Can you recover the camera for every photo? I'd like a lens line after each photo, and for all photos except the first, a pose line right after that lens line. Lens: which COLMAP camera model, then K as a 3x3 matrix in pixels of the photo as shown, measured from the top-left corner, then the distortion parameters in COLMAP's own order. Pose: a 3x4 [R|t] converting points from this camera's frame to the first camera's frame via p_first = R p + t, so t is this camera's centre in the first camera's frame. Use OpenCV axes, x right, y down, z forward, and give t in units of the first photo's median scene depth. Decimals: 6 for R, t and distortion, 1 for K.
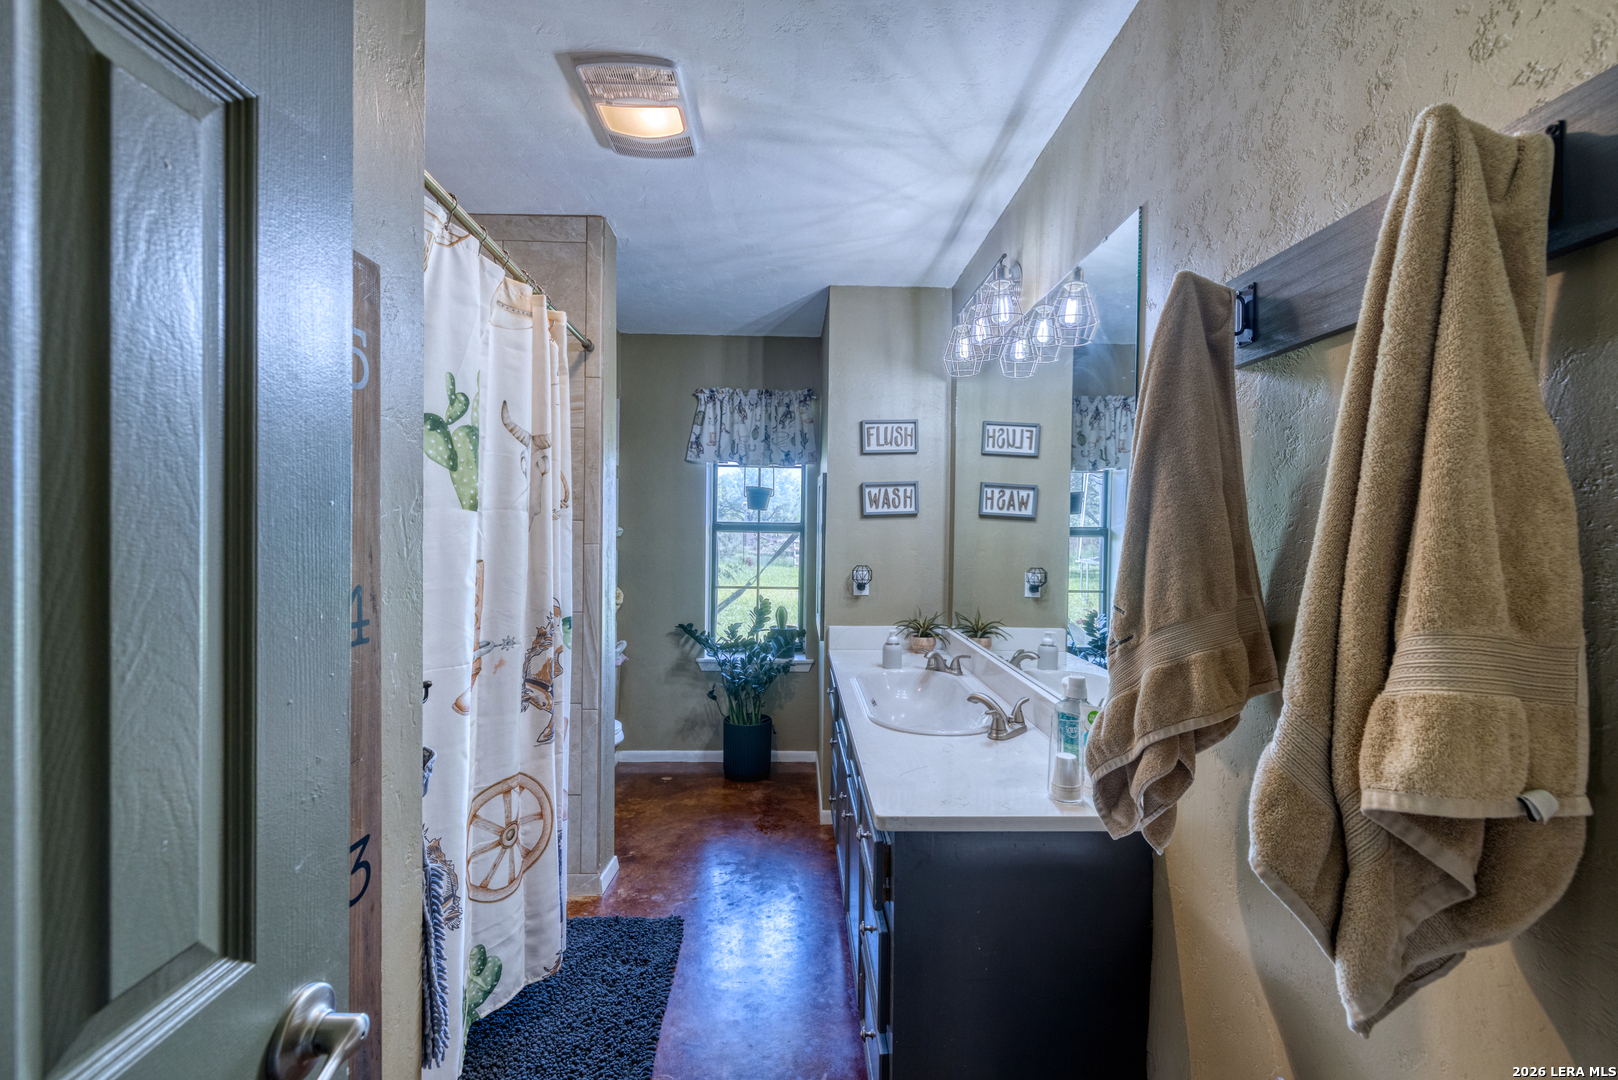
lens RADIAL K [[669.2, 0, 810.3], [0, 669.2, 537.2], [0, 0, 1]] dist [0.000216, -0.000210]
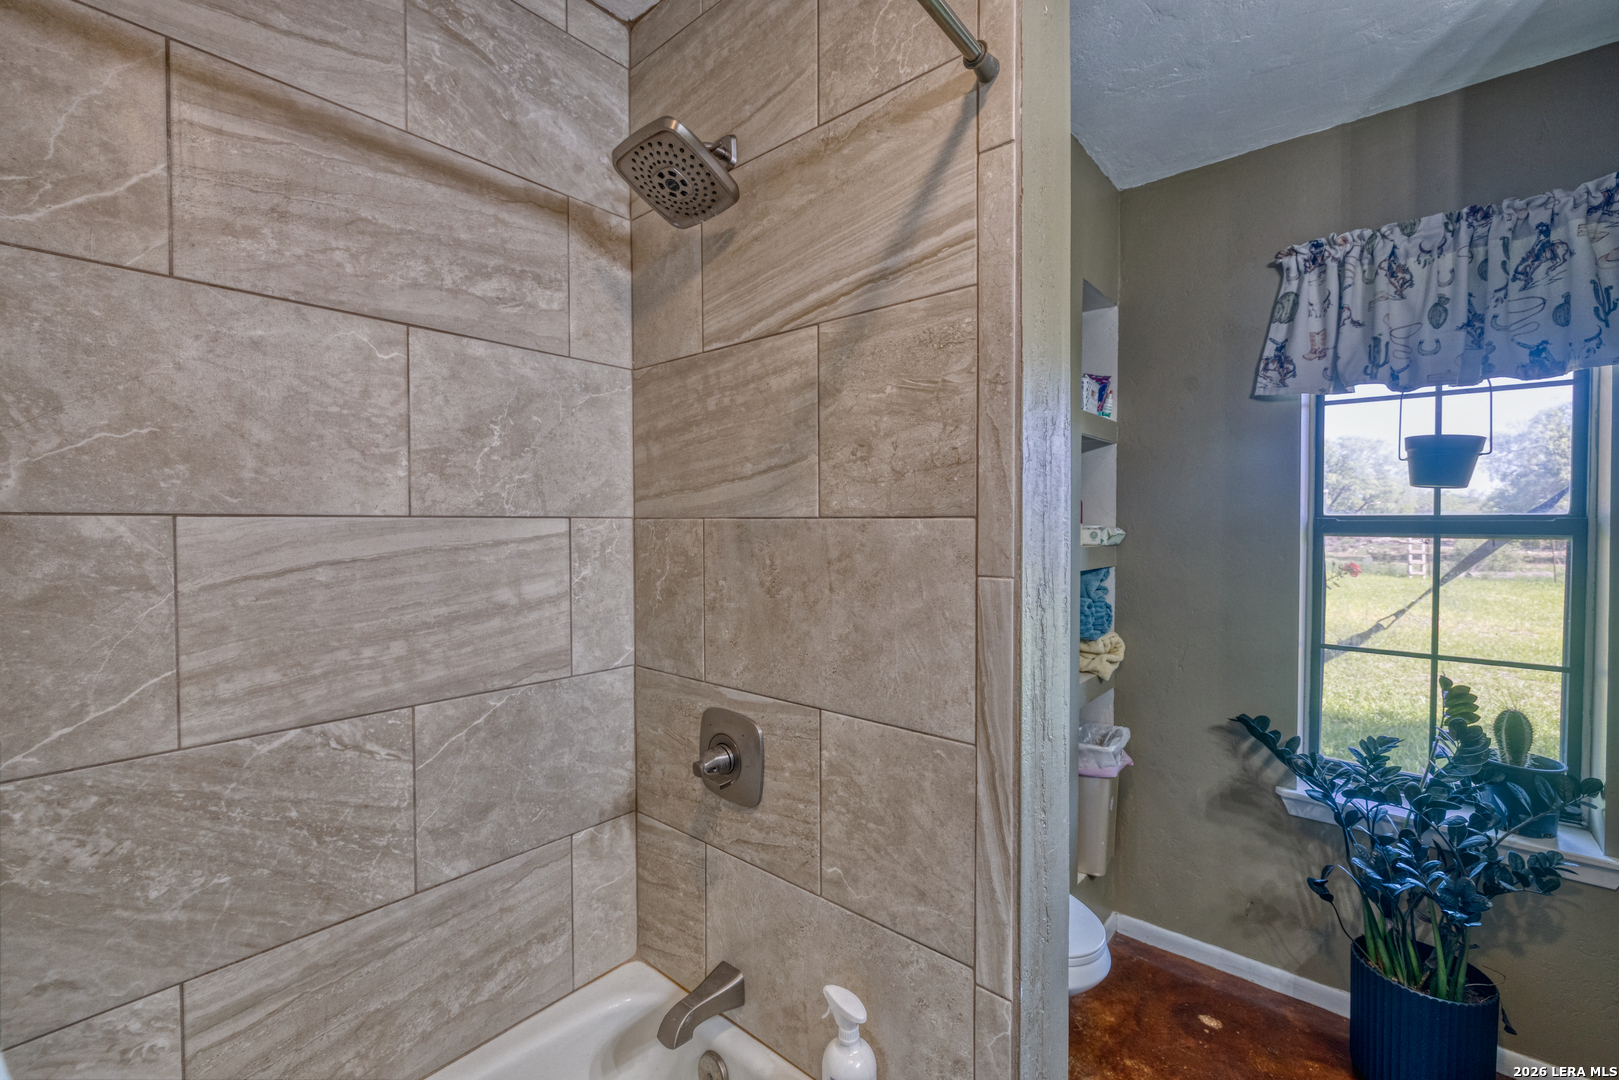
lens RADIAL K [[669.7, 0, 814.1], [0, 669.7, 536.8], [0, 0, 1]] dist [0.000216, -0.000210]
pose [[0.735862, 0.001006, -0.677130, -0.085553], [0.000594, 0.999998, 0.002132, -0.008814], [0.677131, -0.001971, 0.735860, 0.393536]]
